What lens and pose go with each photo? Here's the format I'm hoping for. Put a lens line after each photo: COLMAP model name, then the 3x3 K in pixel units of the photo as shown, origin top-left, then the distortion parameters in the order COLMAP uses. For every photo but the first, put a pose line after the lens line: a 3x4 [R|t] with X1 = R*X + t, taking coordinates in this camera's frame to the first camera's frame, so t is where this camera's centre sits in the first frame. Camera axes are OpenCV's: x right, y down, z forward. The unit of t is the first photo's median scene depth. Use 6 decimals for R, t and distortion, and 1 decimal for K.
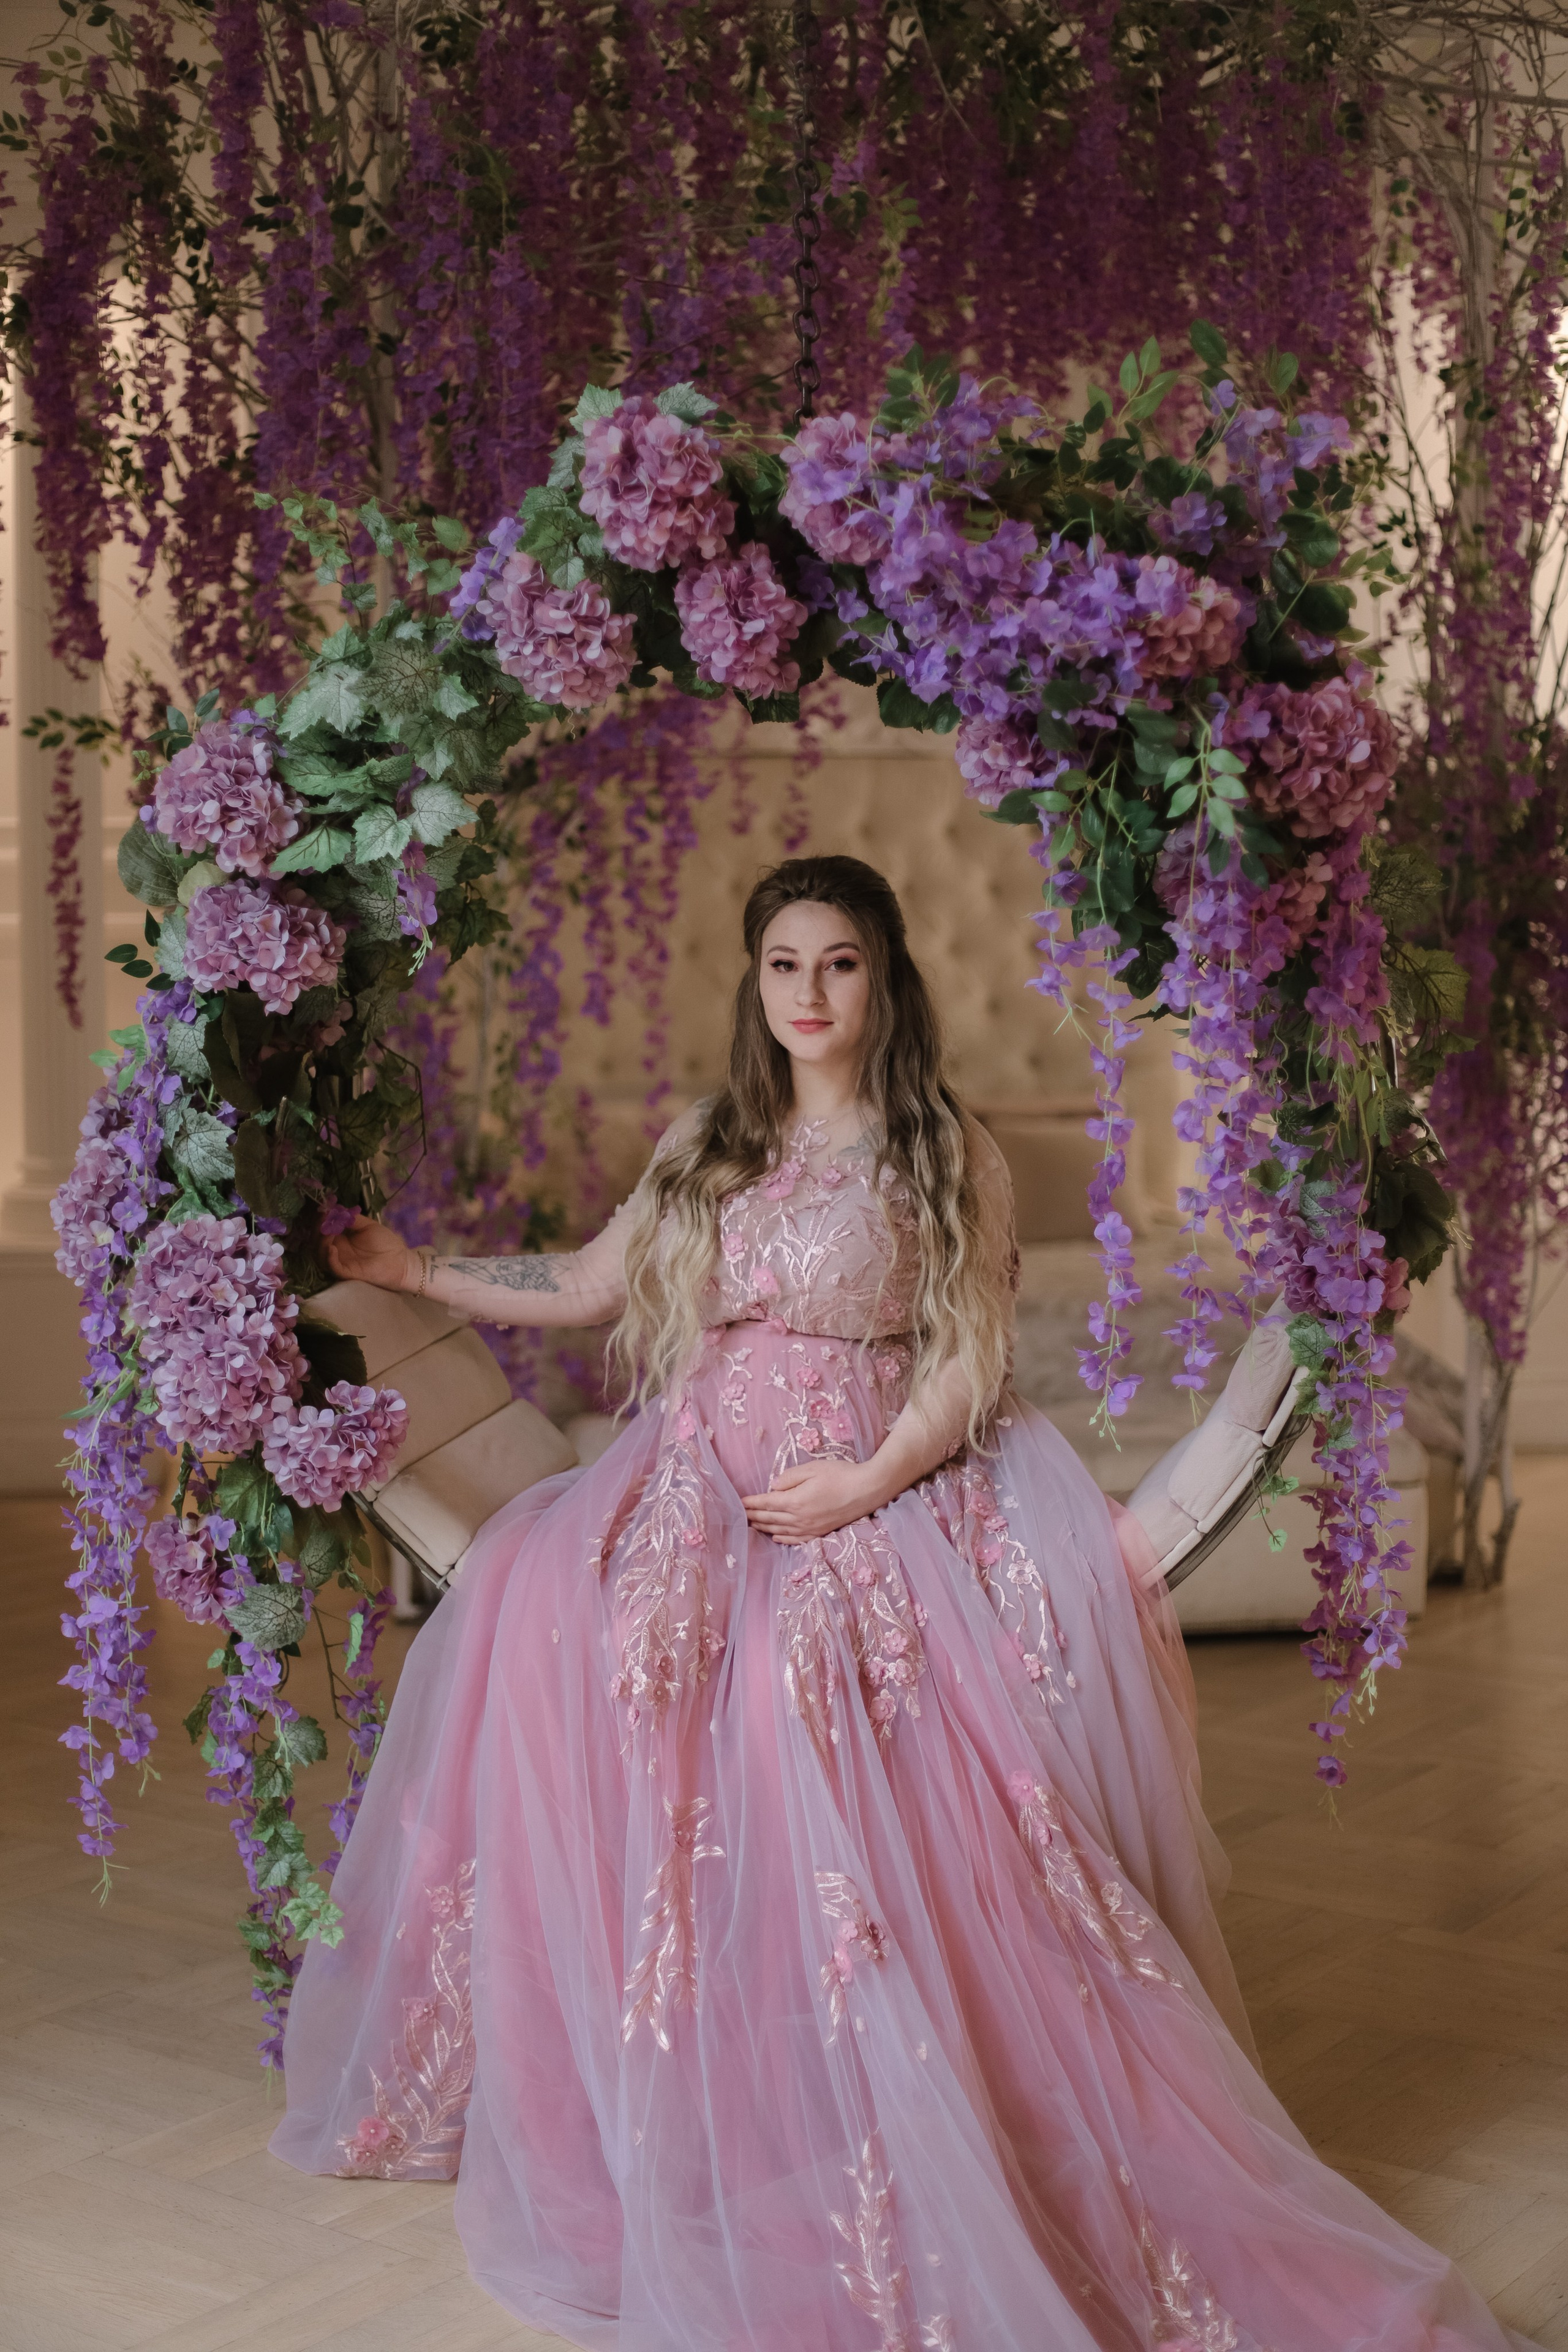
lens RADIAL K [[3318.0, 0, 784.0], [0, 3318.0, 1176.0], [0, 0, 1]] dist [-0.019210, -0.079577]
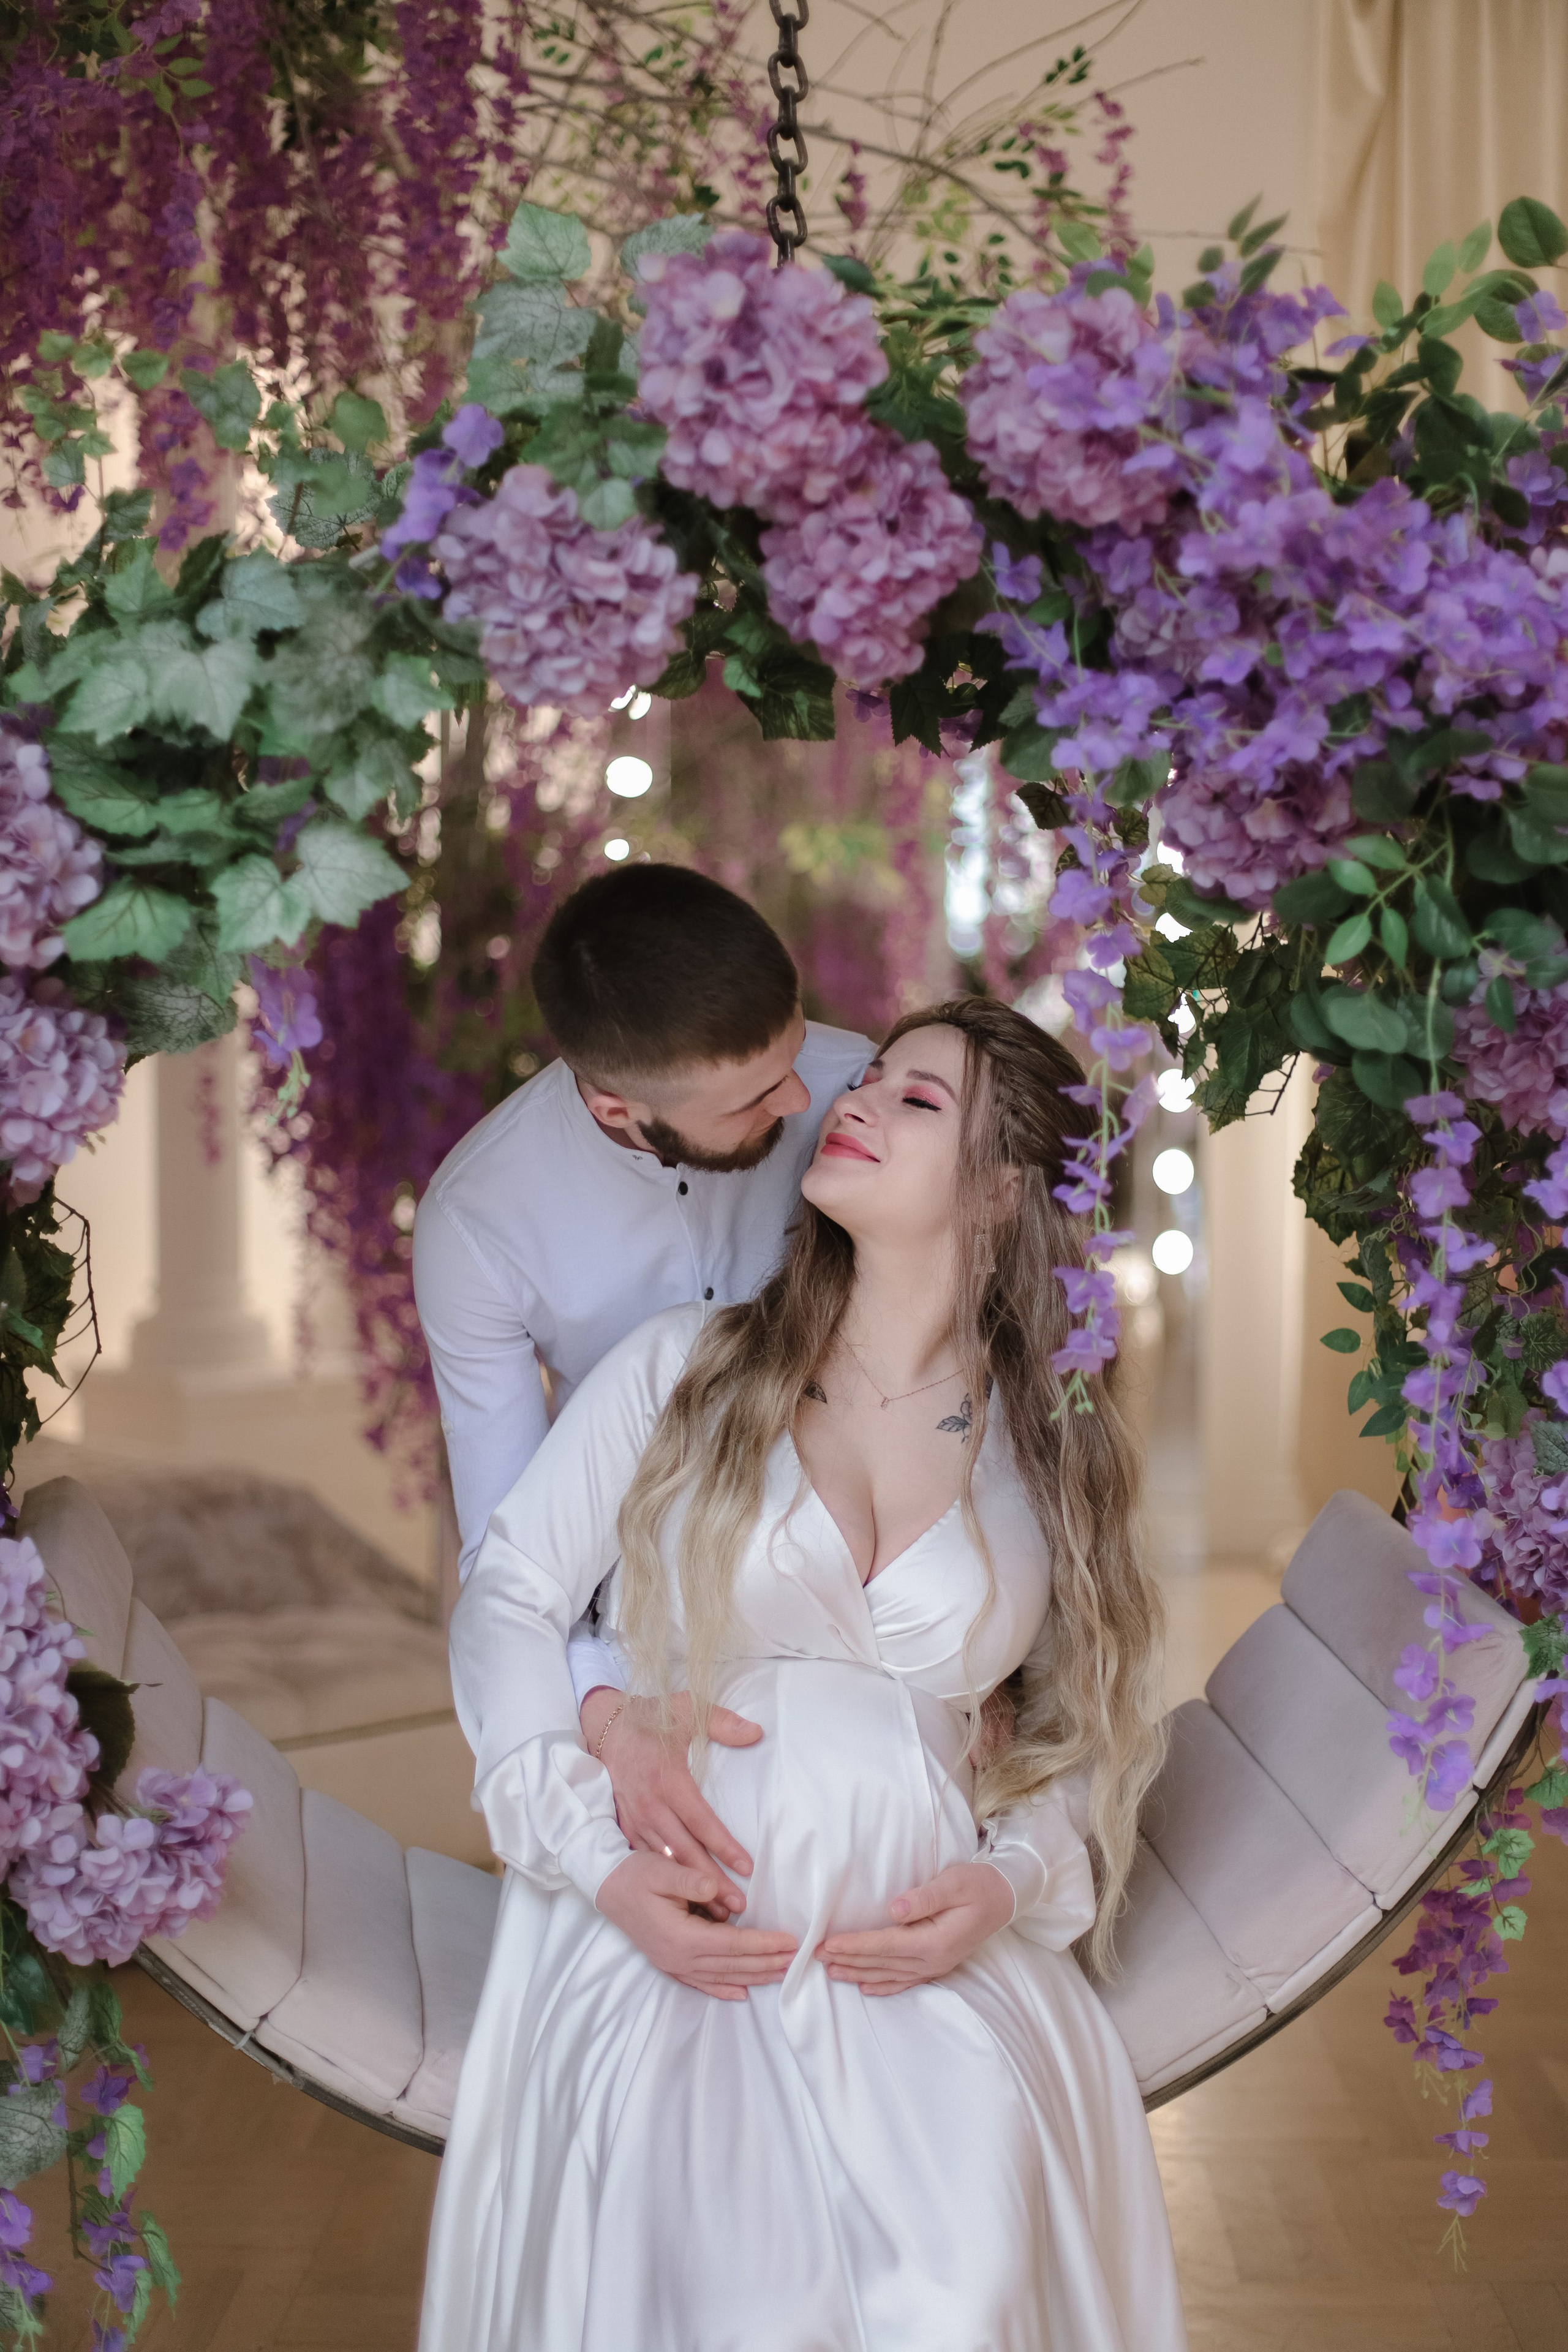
lens RADIAL K [[3358.6, 0, 781.0], [0, 3358.6, 1240.3], [0, 0, 1]] dist [-0.090115, -0.009752]
pose [[0.932807, -0.013046, 0.360139, -0.258238], [-0.005560, 0.998705, 0.050579, -0.073321], [-0.360332, -0.049183, 0.931527, 0.386451]]
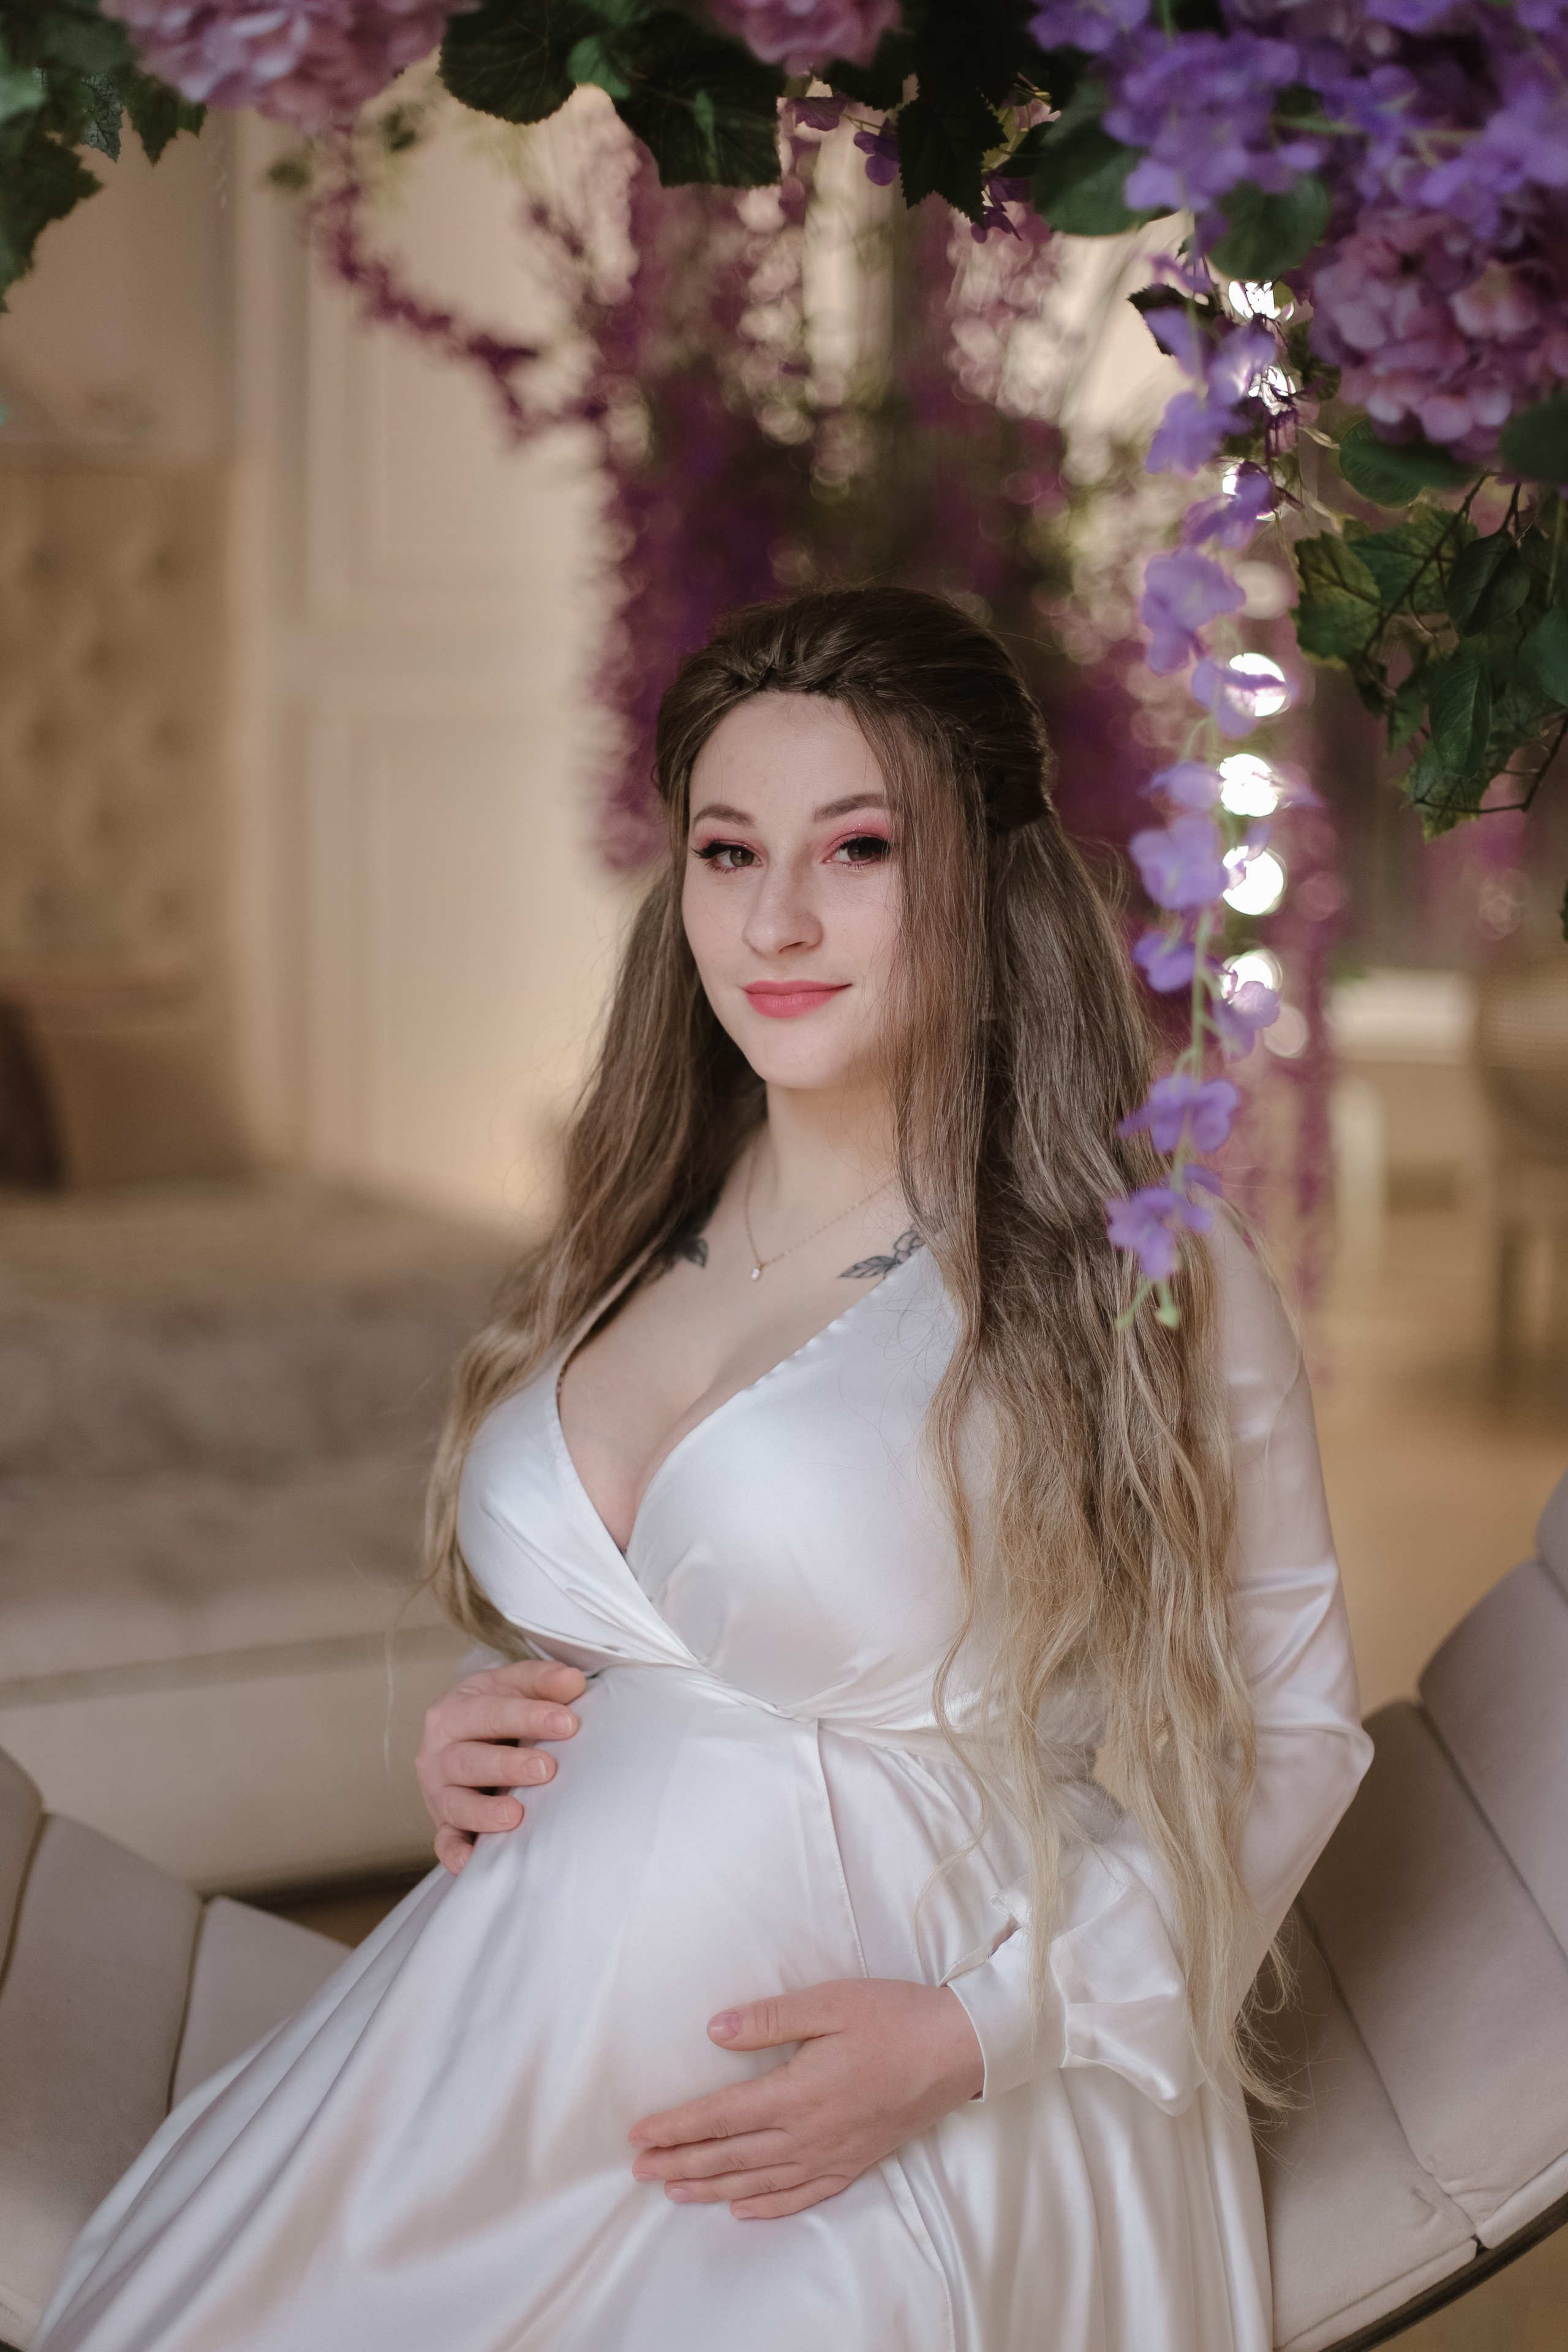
lens RADIAL K [[3794.5, 0, 784.0], [0, 3794.5, 1176.0], [0, 0, 1]] dist [-0.100375, -0.125233]
pose [[0.955635, -0.025561, 0.293443, -0.135235], [-0.008823, 0.993297, 0.115257, -0.073257], [-0.294422, -0.112733, 0.949003, 0.577871]]
